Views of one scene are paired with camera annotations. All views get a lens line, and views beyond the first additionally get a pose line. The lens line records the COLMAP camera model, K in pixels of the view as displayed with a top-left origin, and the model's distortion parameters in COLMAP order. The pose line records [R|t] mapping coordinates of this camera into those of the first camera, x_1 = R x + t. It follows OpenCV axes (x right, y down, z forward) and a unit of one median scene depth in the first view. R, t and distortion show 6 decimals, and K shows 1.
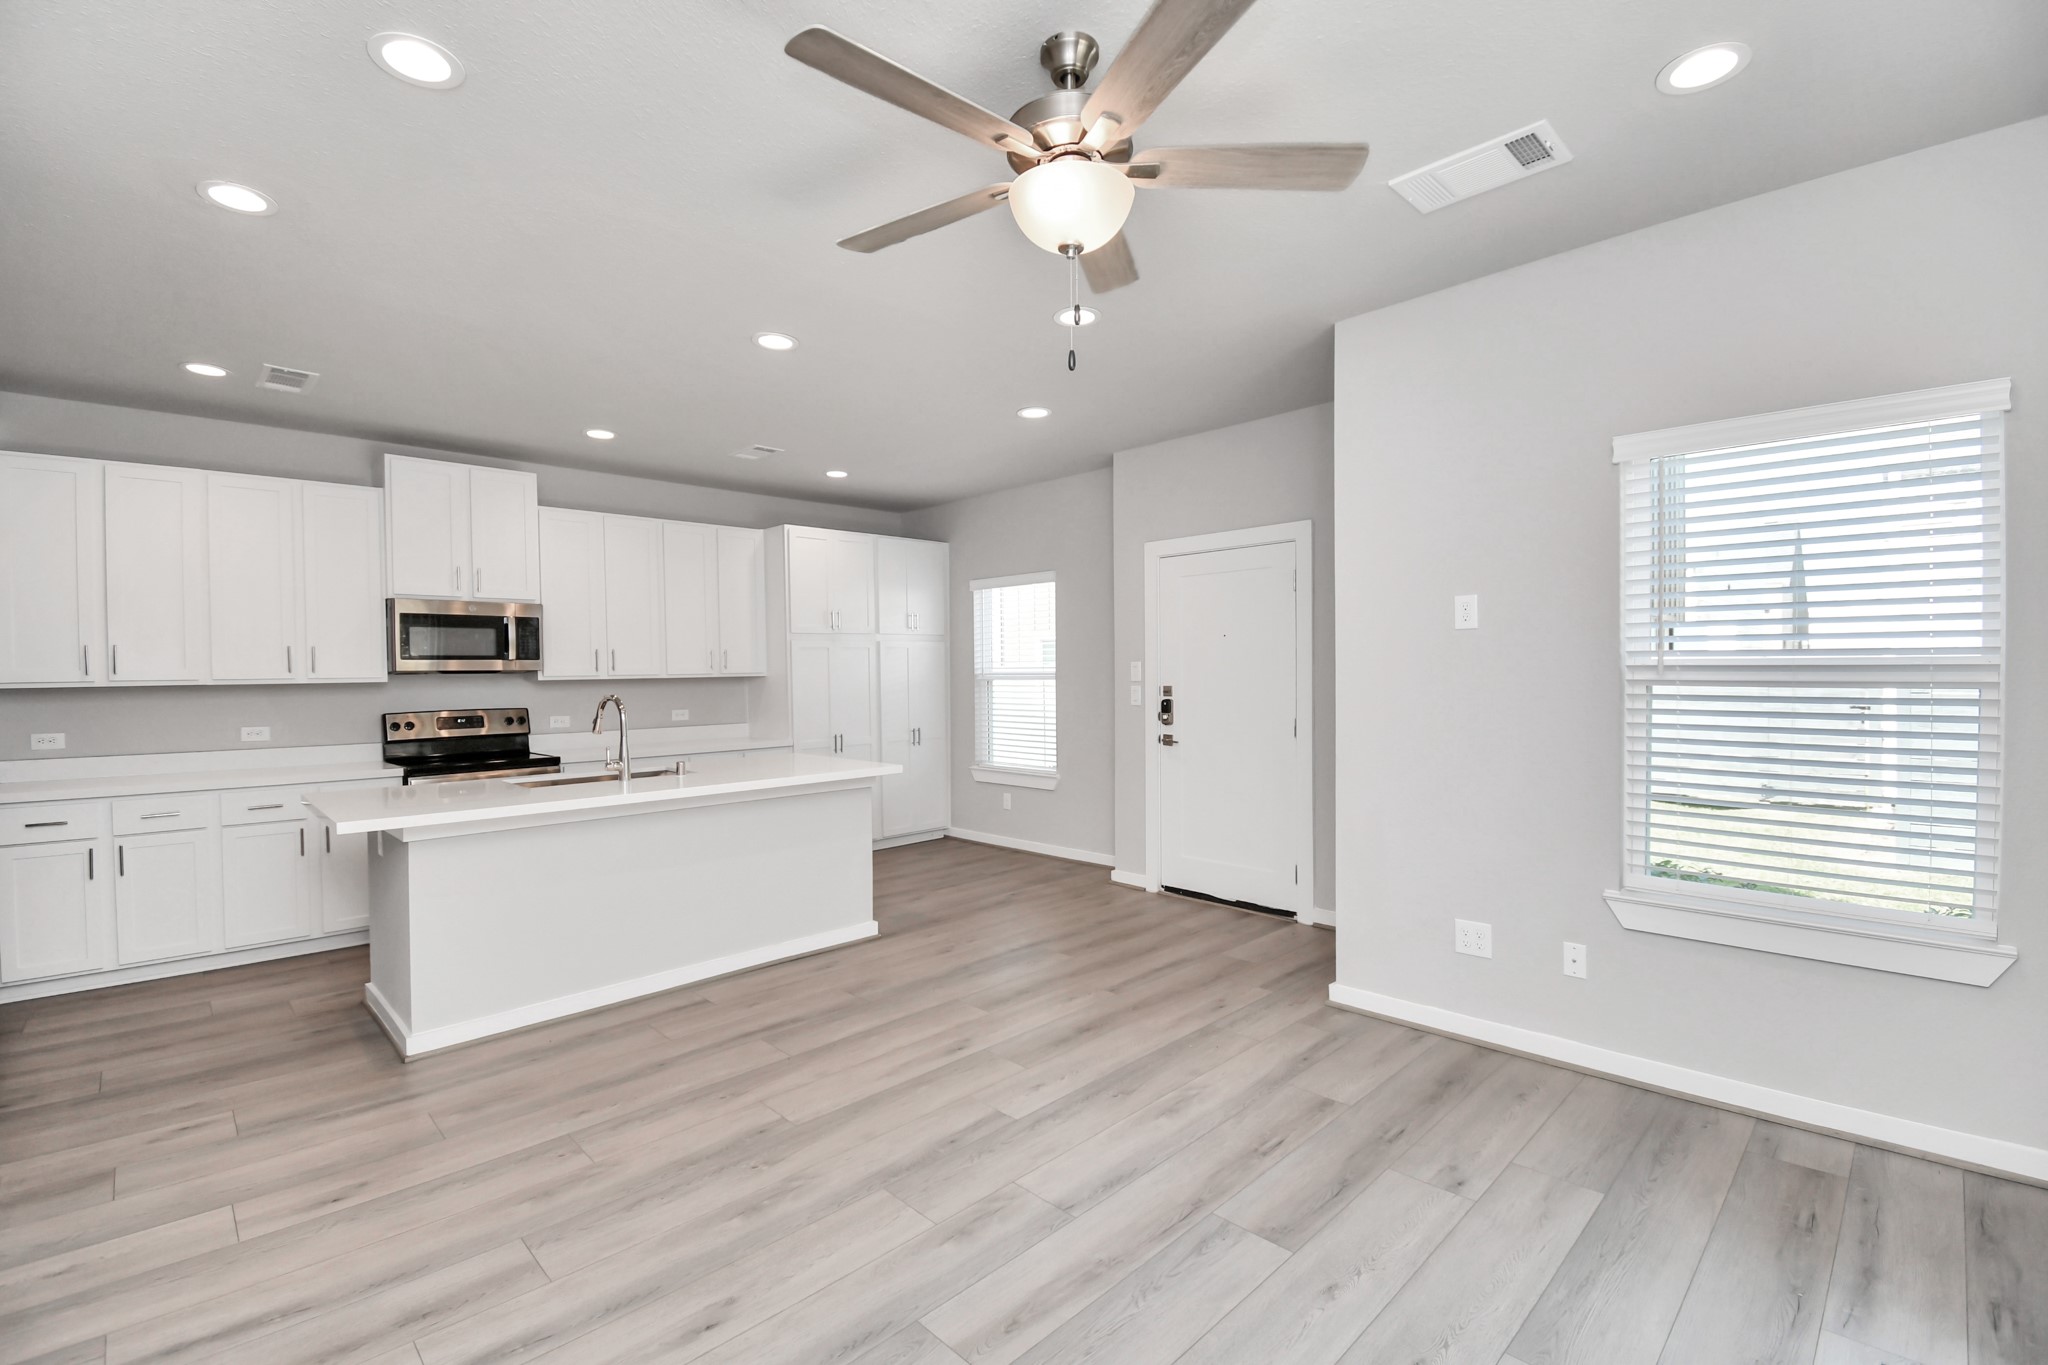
lens RADIAL K [[899.3, 0, 1016.8], [0, 899.3, 691.4], [0, 0, 1]] dist [0.002249, -0.013952]
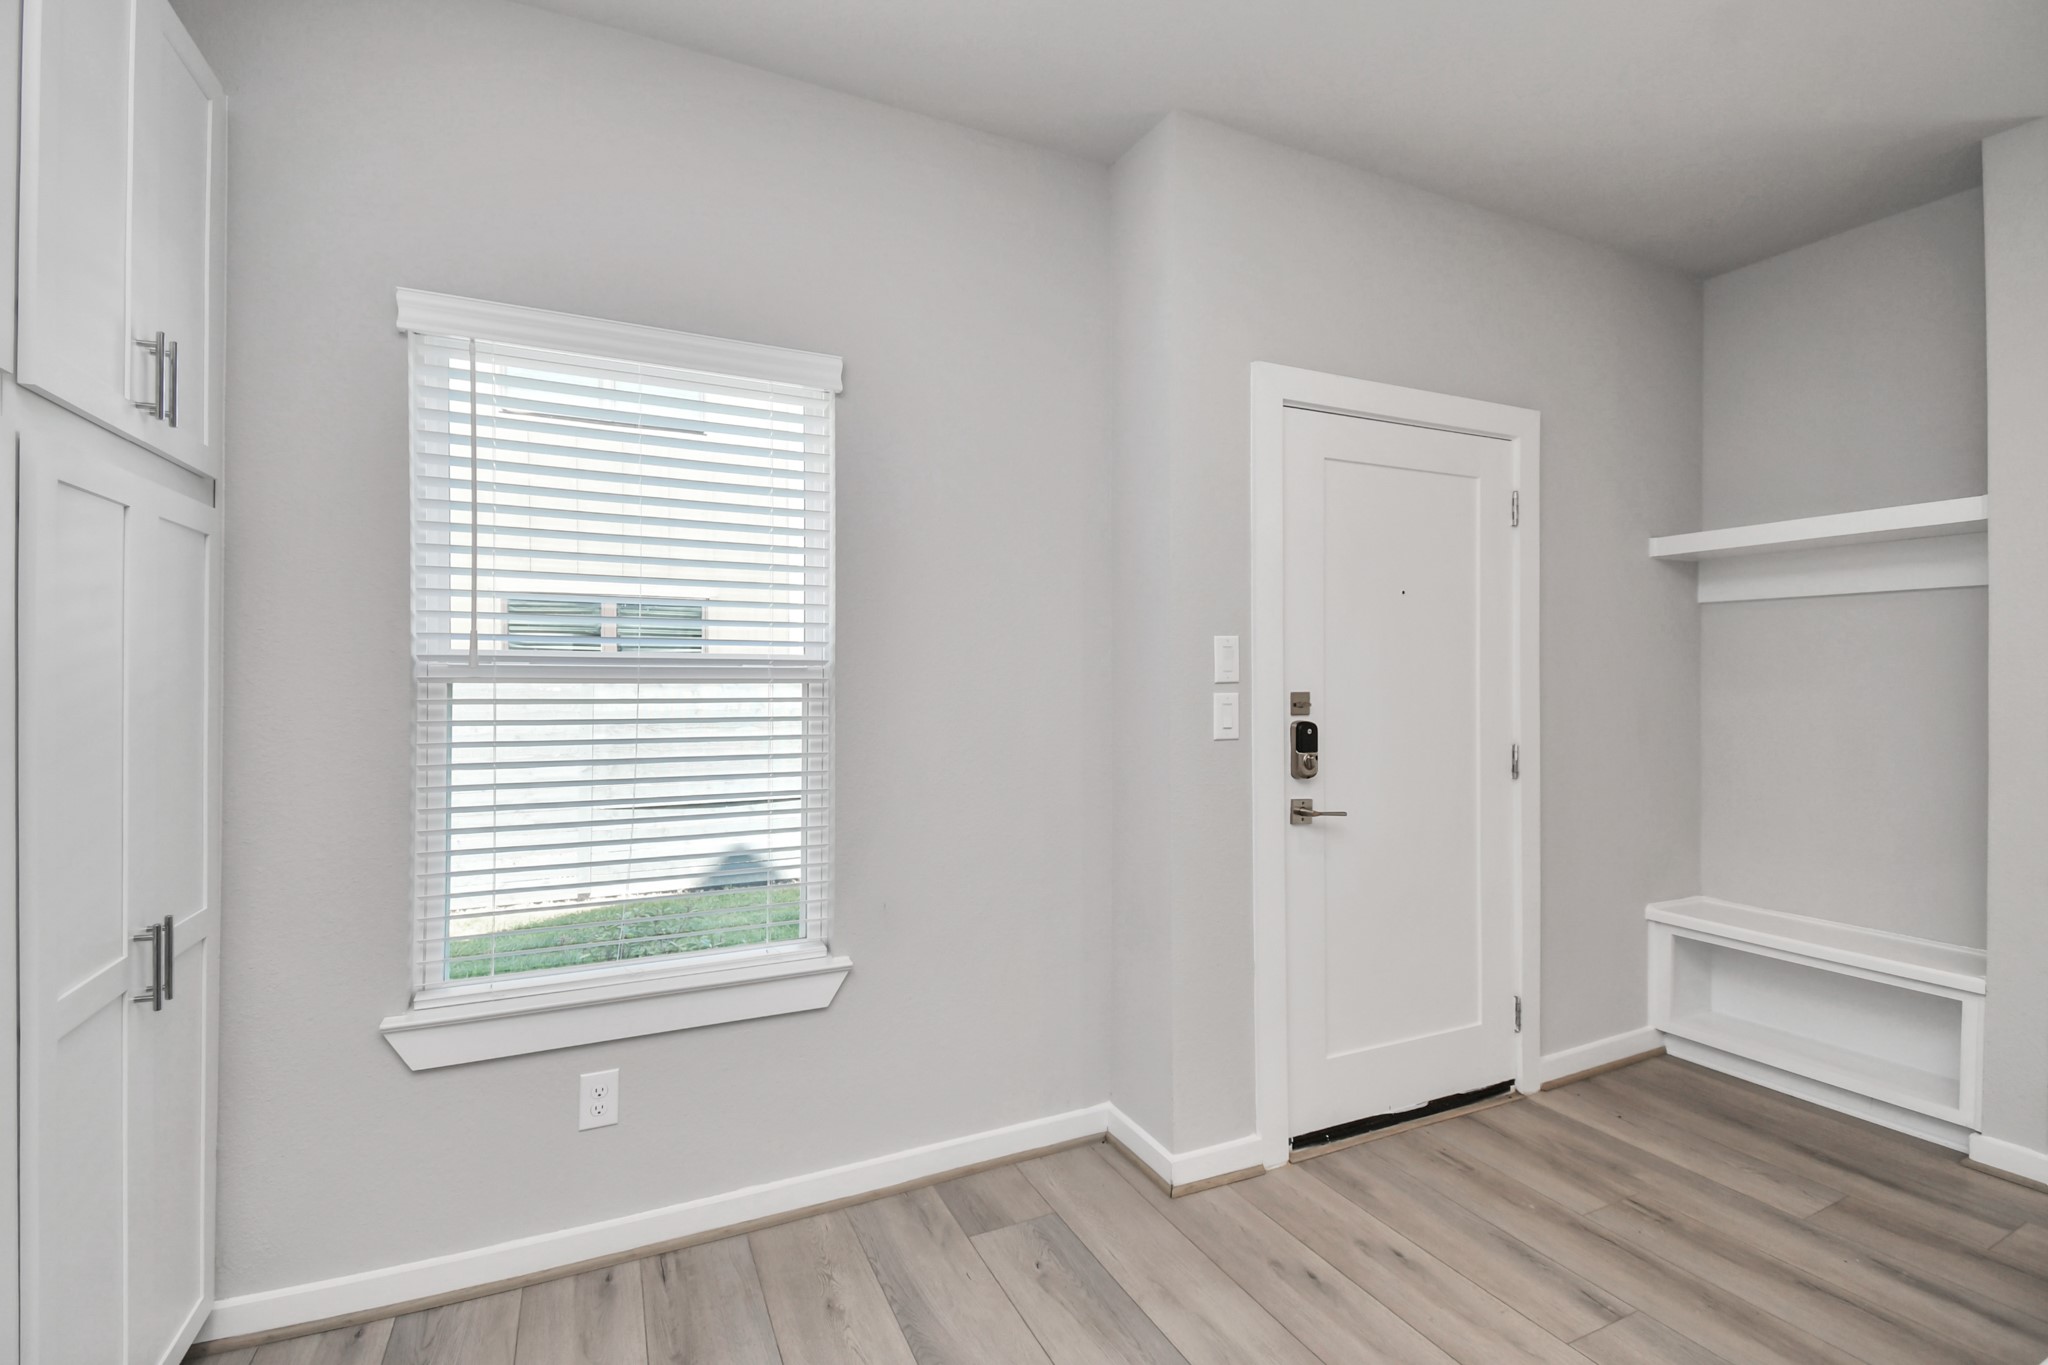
lens RADIAL K [[899.3, 0, 1004.5], [0, 899.3, 686.5], [0, 0, 1]] dist [0.002249, -0.013952]
pose [[0.331514, 0.006184, 0.943430, -0.359398], [0.018914, 0.999734, -0.013200, -0.006515], [-0.943261, 0.022220, 0.331309, 1.154256]]
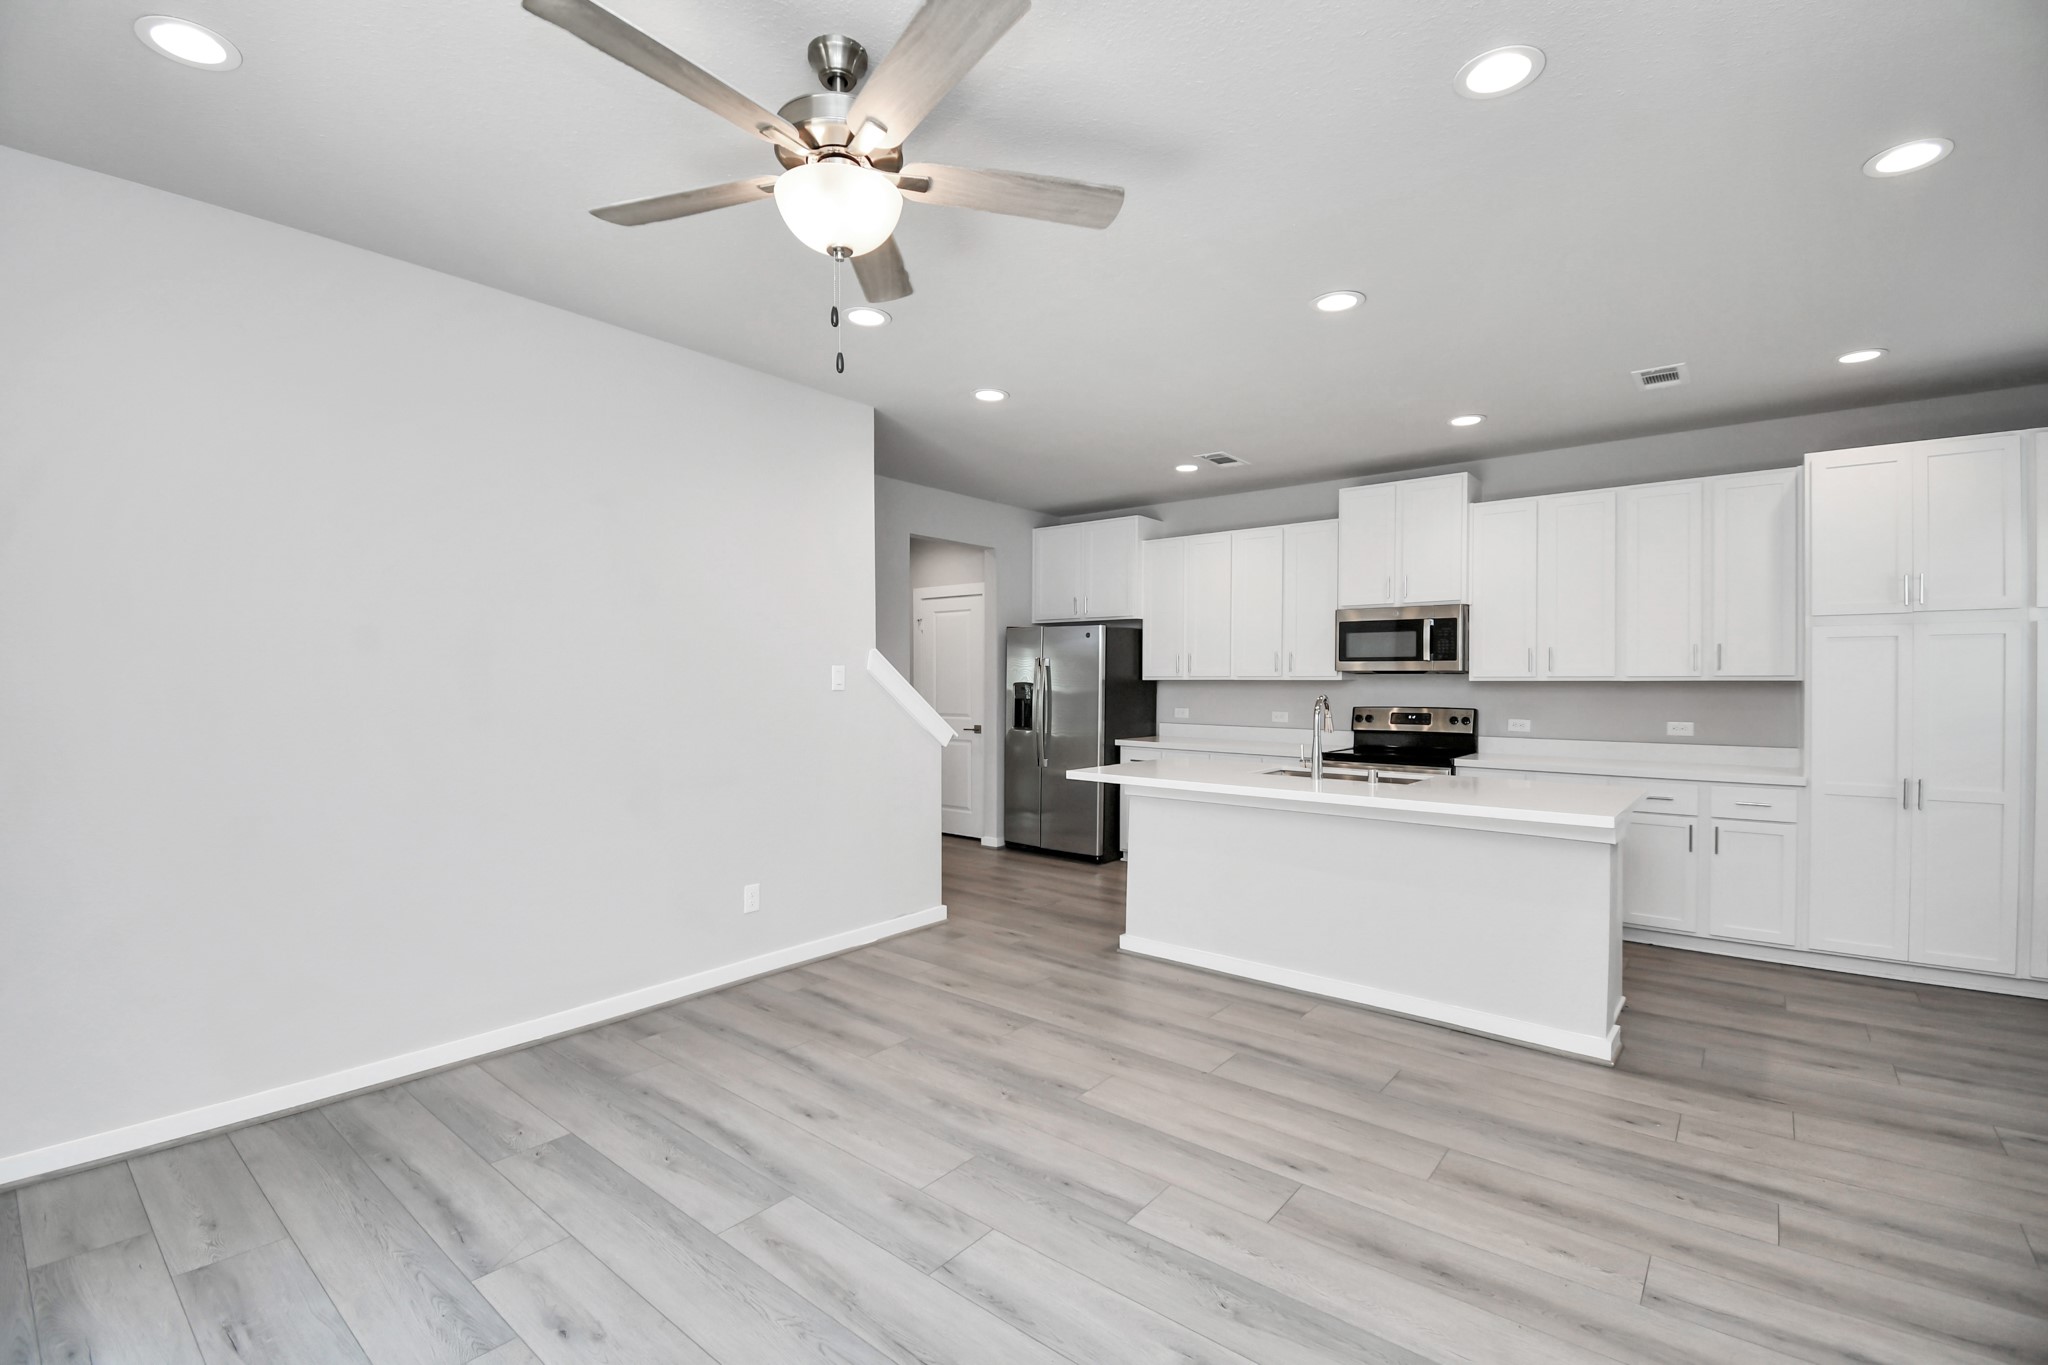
lens RADIAL K [[899.3, 0, 1014.8], [0, 899.3, 675.4], [0, 0, 1]] dist [0.002249, -0.013952]
pose [[0.104164, 0.010822, -0.994501, 0.468545], [-0.027072, 0.999601, 0.008042, -0.014677], [0.994192, 0.026085, 0.104415, 0.471148]]
